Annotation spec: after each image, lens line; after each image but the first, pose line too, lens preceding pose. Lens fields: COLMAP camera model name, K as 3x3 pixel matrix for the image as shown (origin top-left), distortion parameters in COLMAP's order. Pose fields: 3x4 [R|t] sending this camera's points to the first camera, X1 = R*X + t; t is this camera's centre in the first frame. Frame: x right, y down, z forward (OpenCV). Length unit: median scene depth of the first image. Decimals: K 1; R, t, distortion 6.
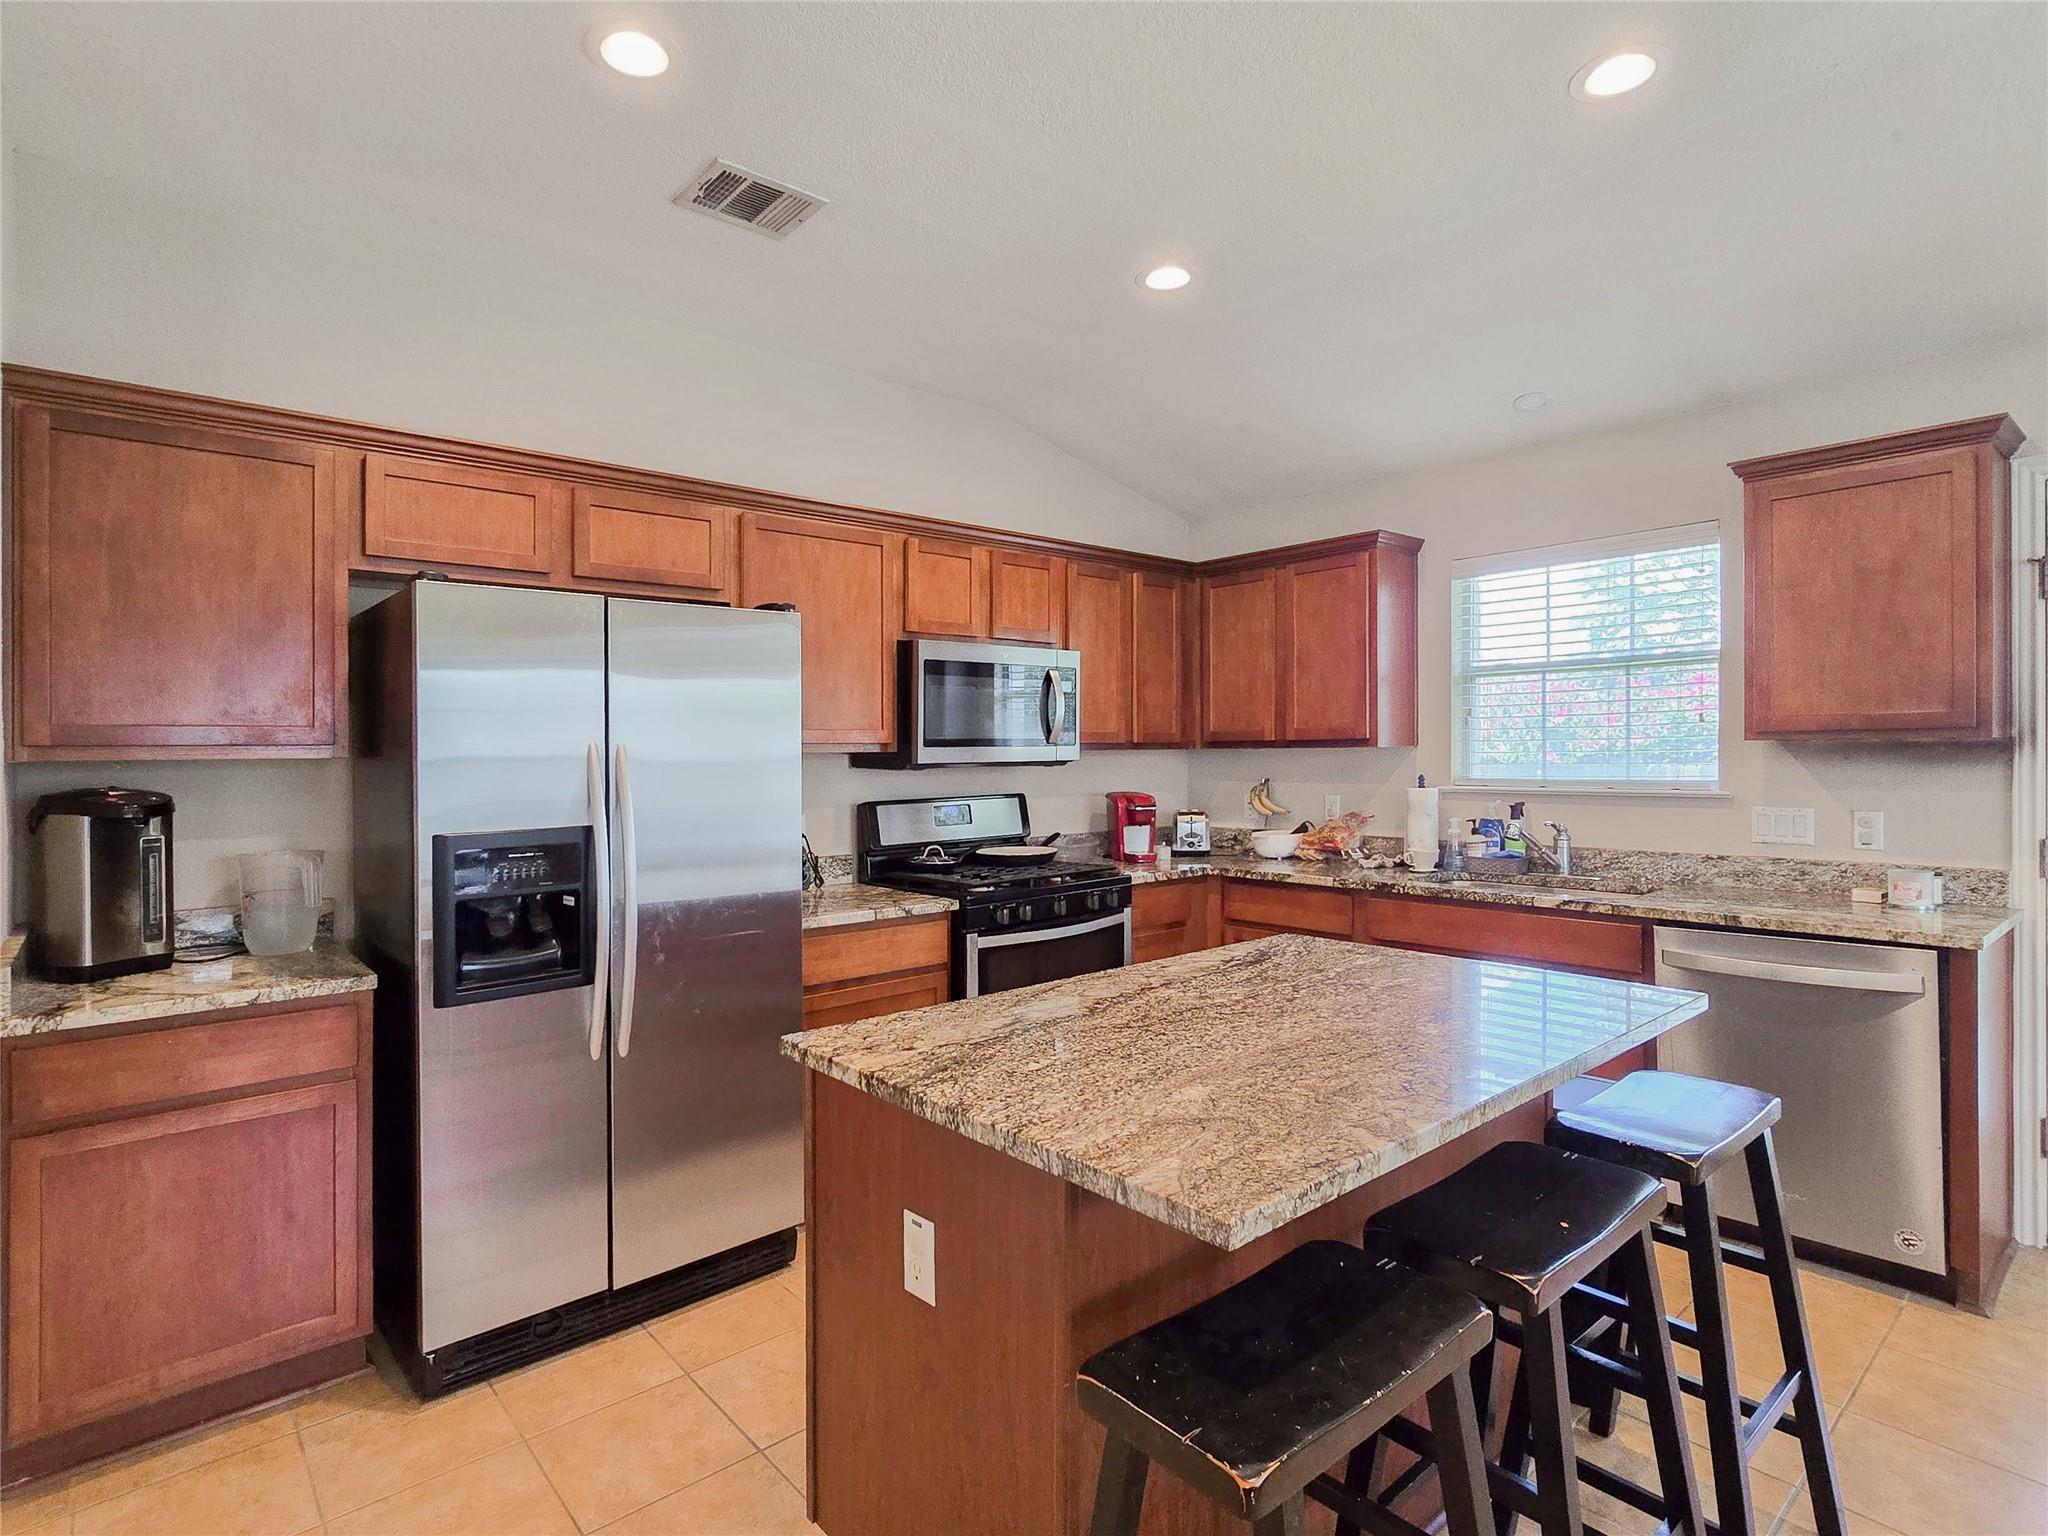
lens RADIAL K [[1057.8, 0, 1024.0], [0, 1057.8, 768.0], [0, 0, 1]] dist [0.032422, 0.000013]
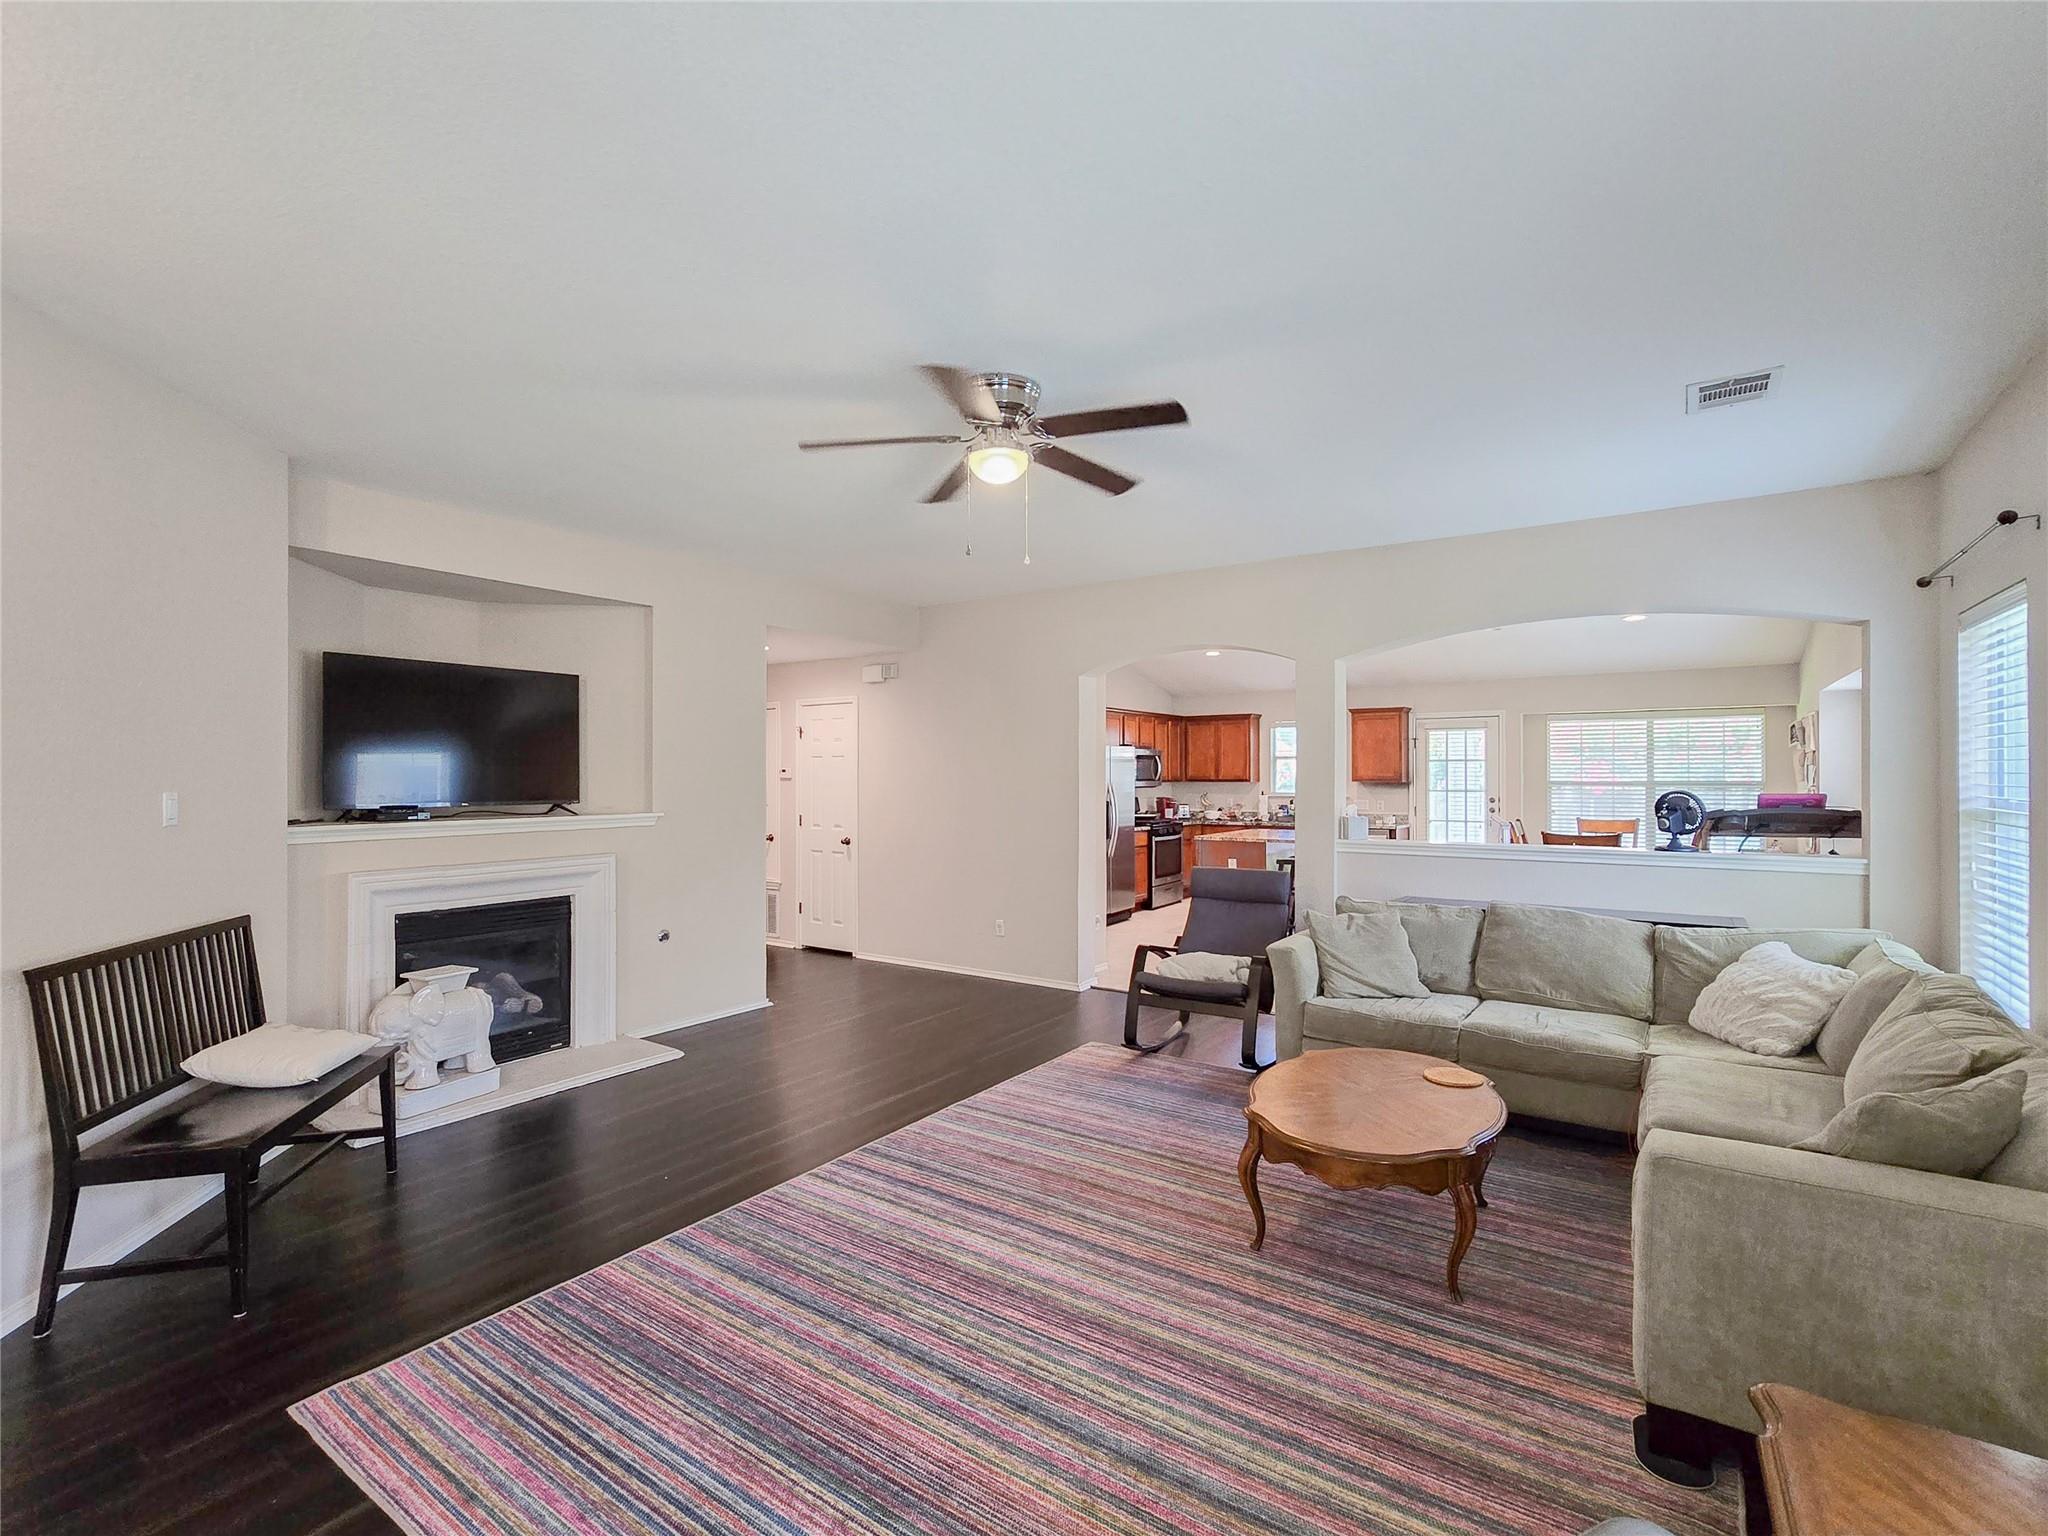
lens RADIAL K [[933.4, 0, 1022.2], [0, 933.4, 800.9], [0, 0, 1]] dist [0.000085, -0.000081]
pose [[0.971125, 0.002146, 0.238561, -0.976756], [-0.004443, 0.999949, 0.009090, 0.013782], [-0.238530, -0.009888, 0.971085, -1.508306]]
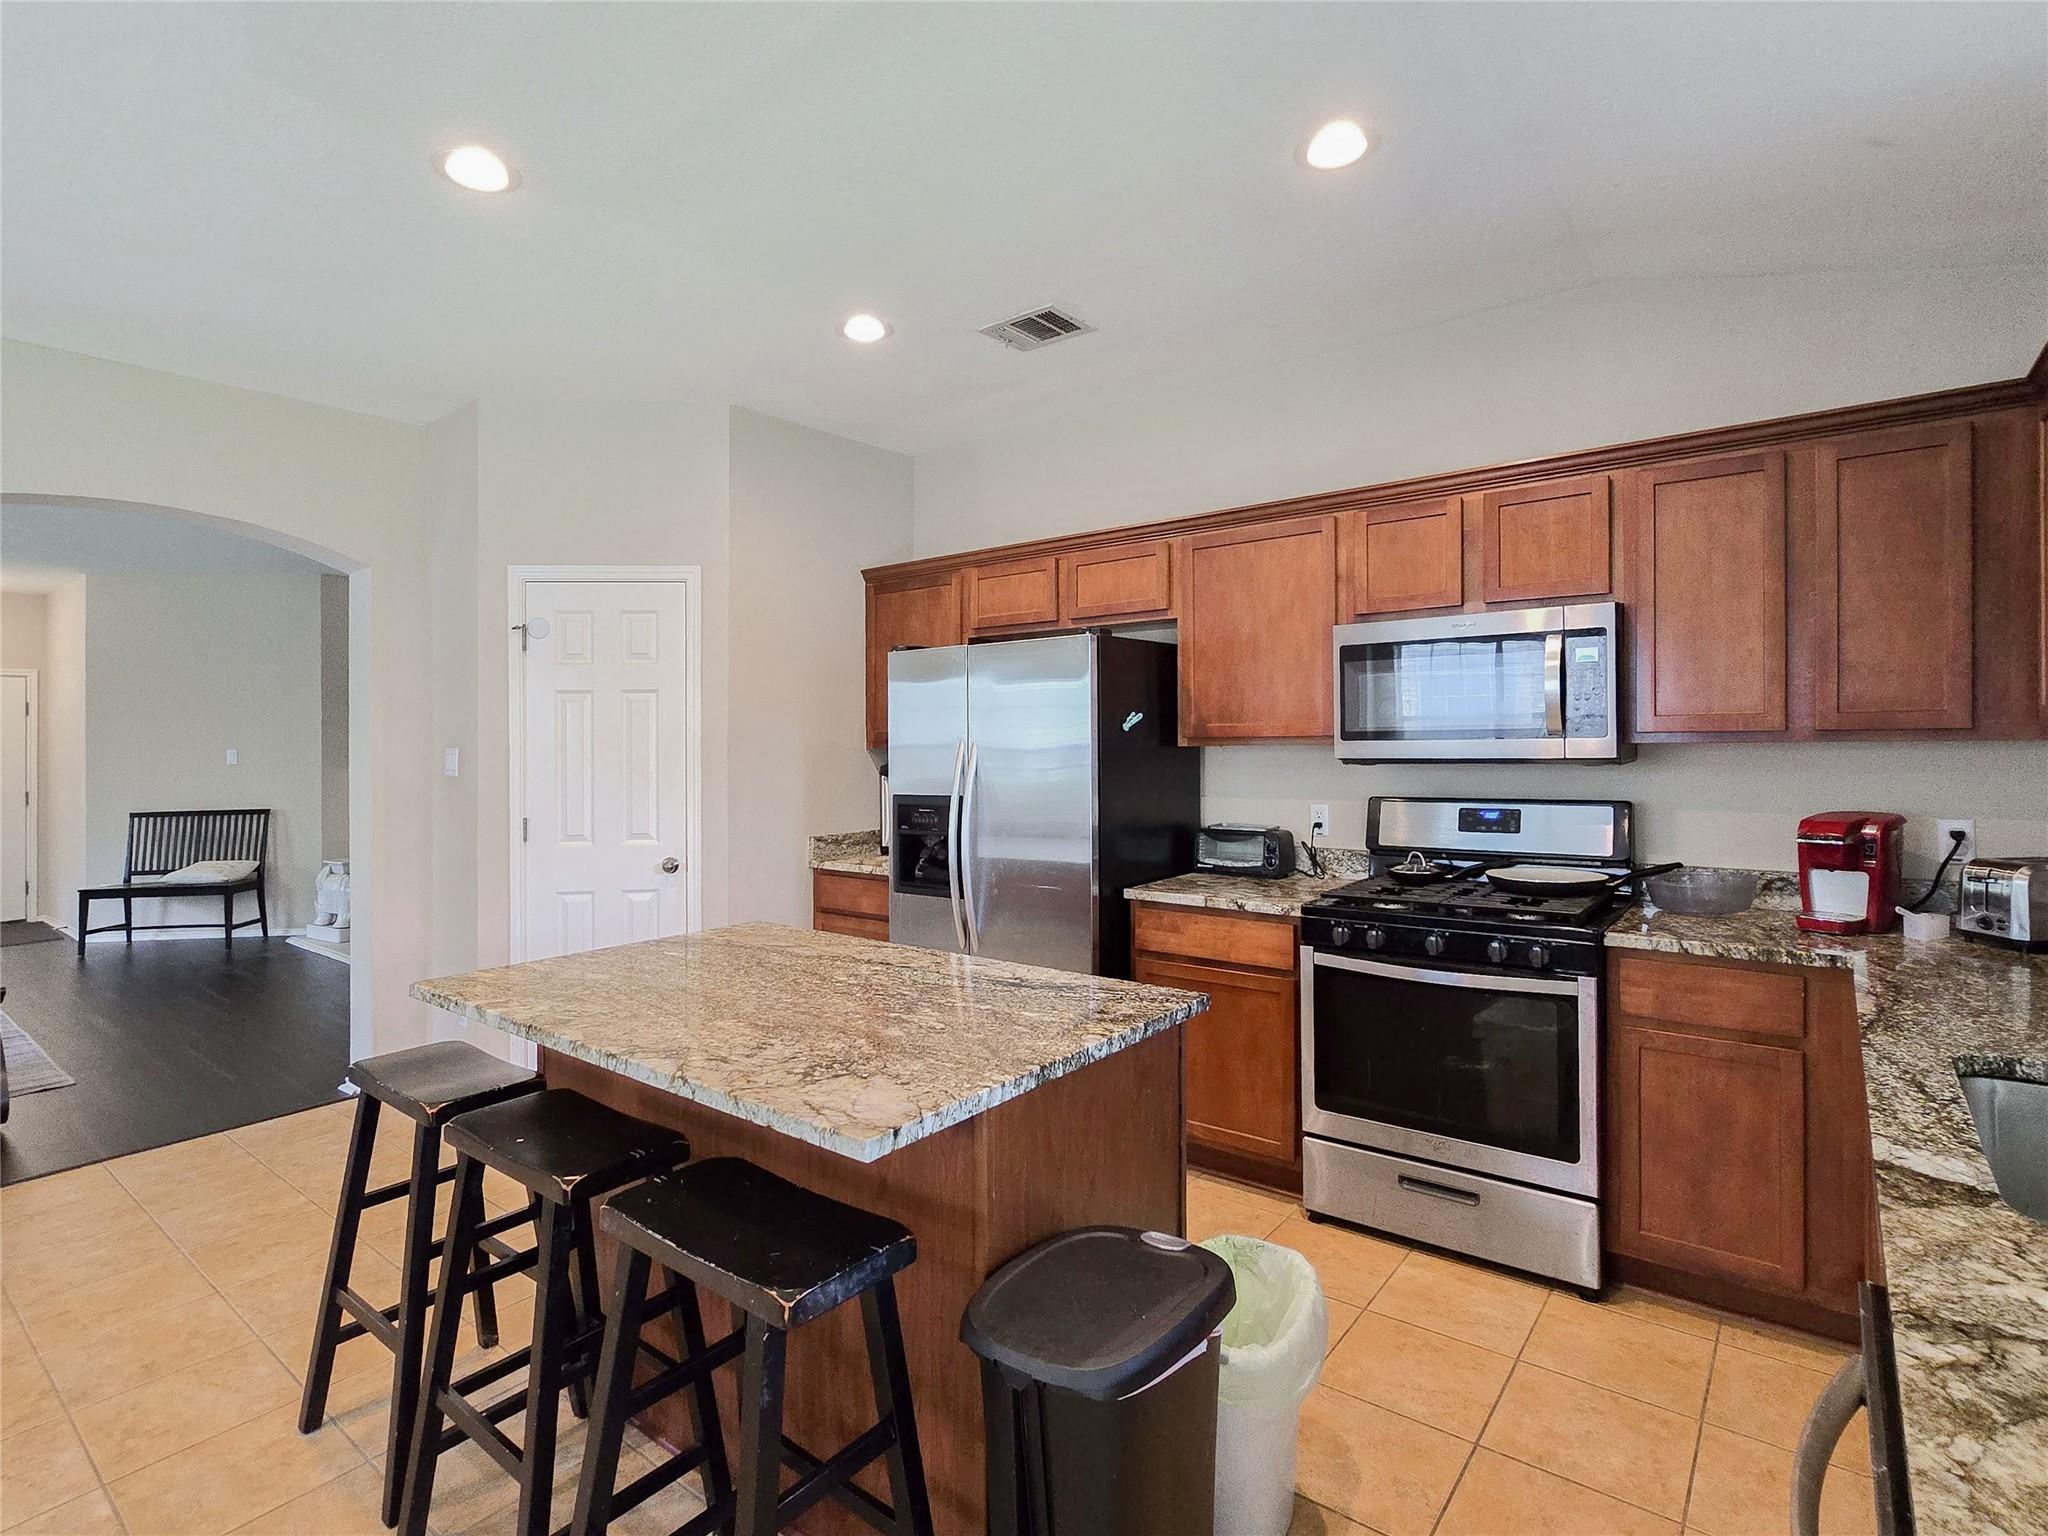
lens RADIAL K [[835.9, 0, 840.4], [0, 835.9, 749.4], [0, 0, 1]] dist [0.000608, 0.000244]
pose [[0.217760, 0.005350, -0.975988, 0.473743], [-0.013410, 0.999907, 0.002489, -0.006803], [0.975910, 0.012546, 0.217812, 0.379112]]
